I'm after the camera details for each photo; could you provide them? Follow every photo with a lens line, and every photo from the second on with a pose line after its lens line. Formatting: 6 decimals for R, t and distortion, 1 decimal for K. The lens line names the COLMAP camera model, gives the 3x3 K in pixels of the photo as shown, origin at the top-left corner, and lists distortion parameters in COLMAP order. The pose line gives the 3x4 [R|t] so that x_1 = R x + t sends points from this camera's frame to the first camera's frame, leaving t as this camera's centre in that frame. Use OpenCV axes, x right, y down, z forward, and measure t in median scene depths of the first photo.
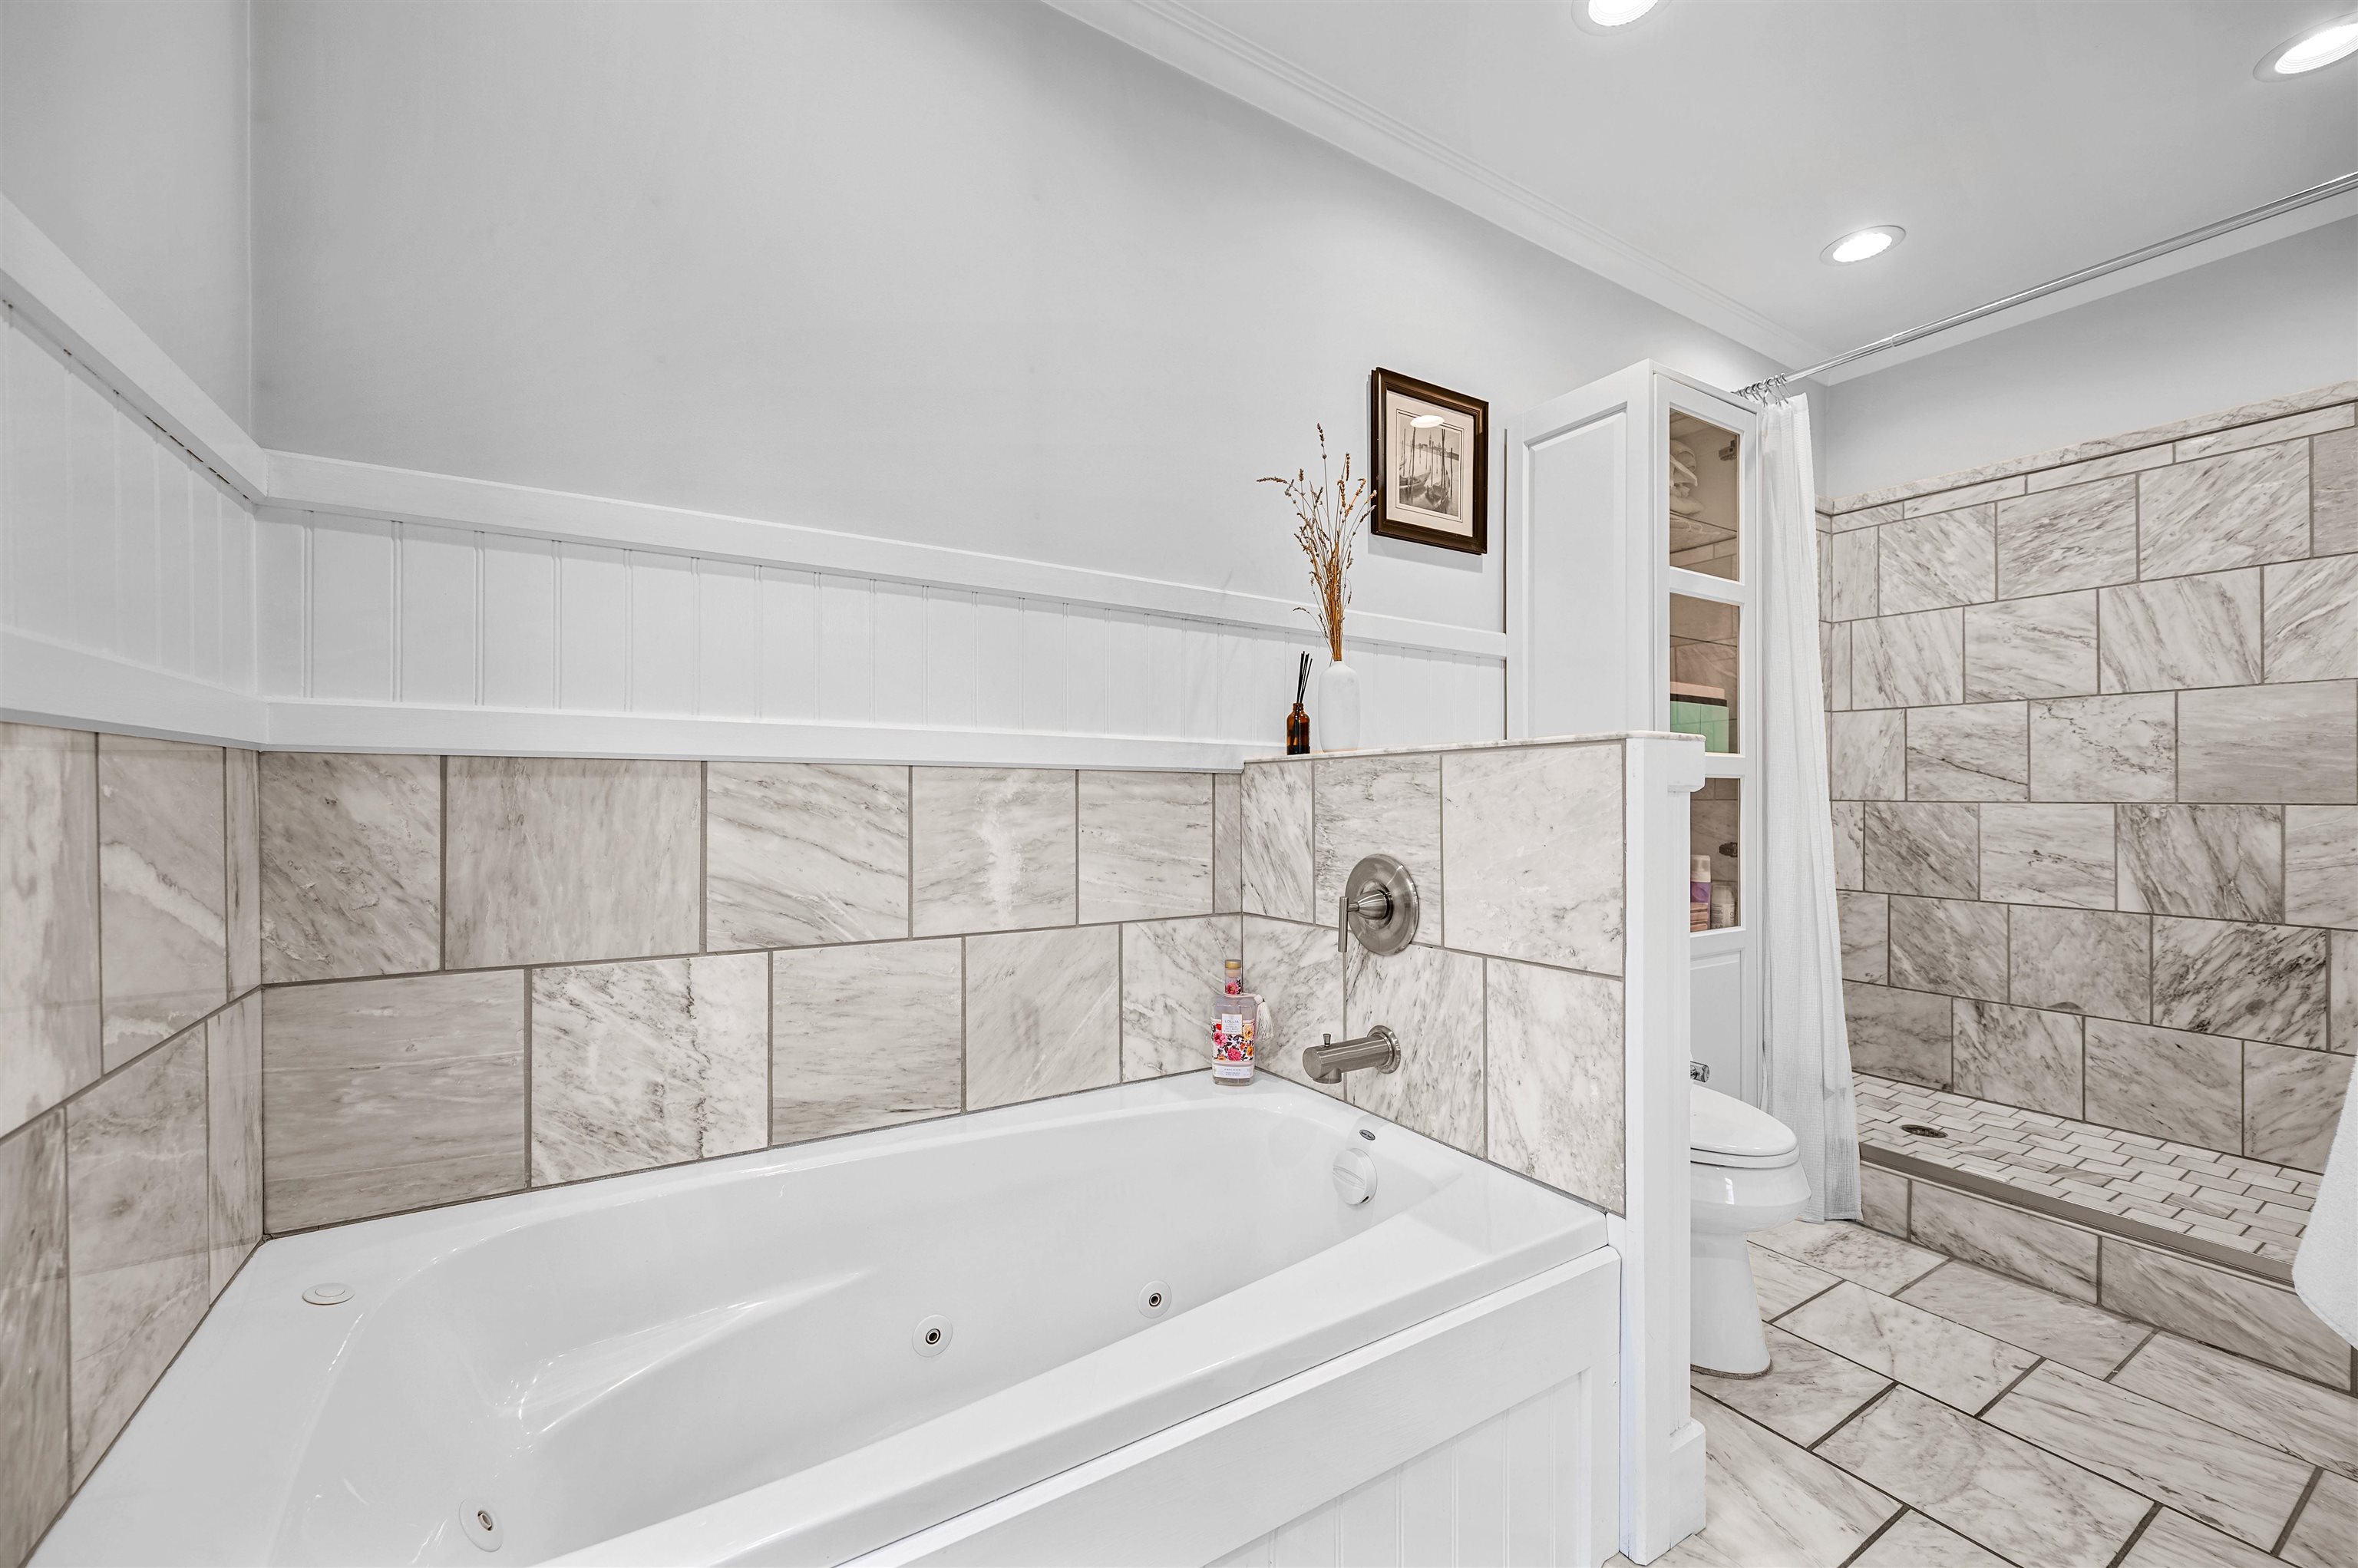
lens RADIAL K [[926.9, 0, 1170.0], [0, 926.9, 802.0], [0, 0, 1]] dist [-0.003467, 0.001050]
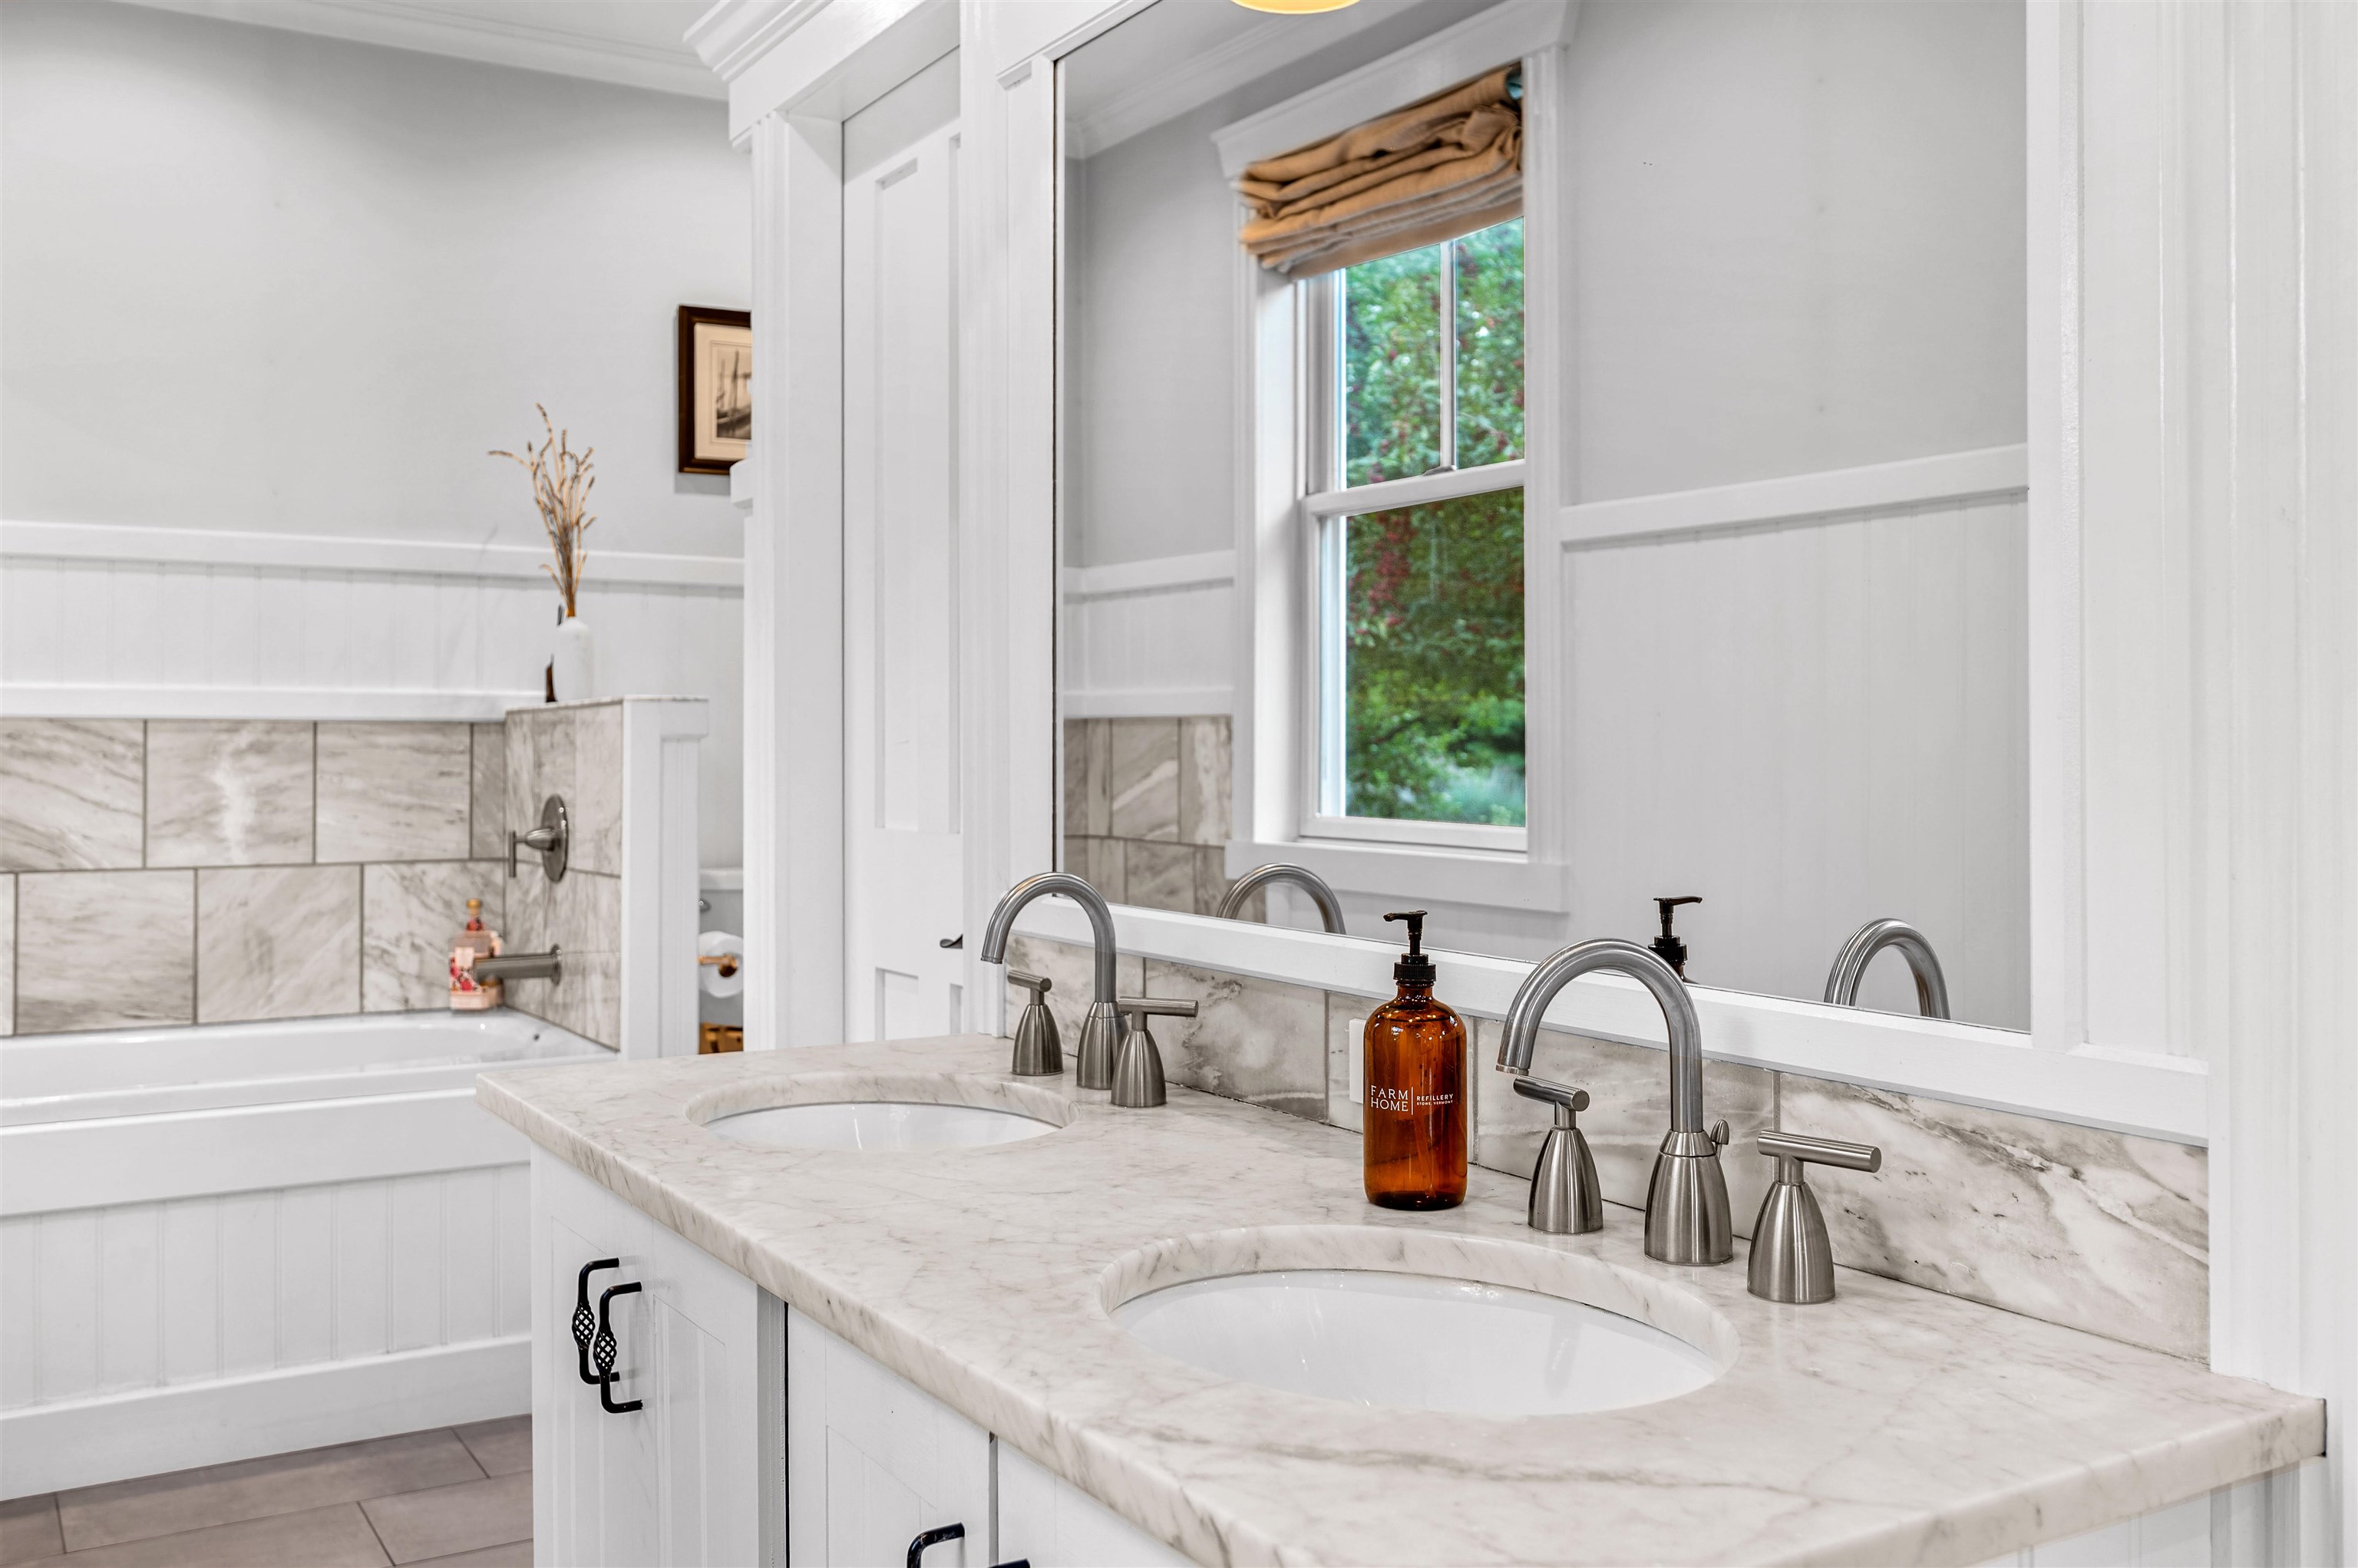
lens RADIAL K [[2038.4, 0, 1137.6], [0, 2038.4, 712.6], [0, 0, 1]] dist [-0.012050, 0.018005]
pose [[0.999984, -0.004930, -0.002861, 0.908748], [0.004863, 0.999726, -0.022906, 0.014807], [0.002973, 0.022891, 0.999734, -1.447436]]
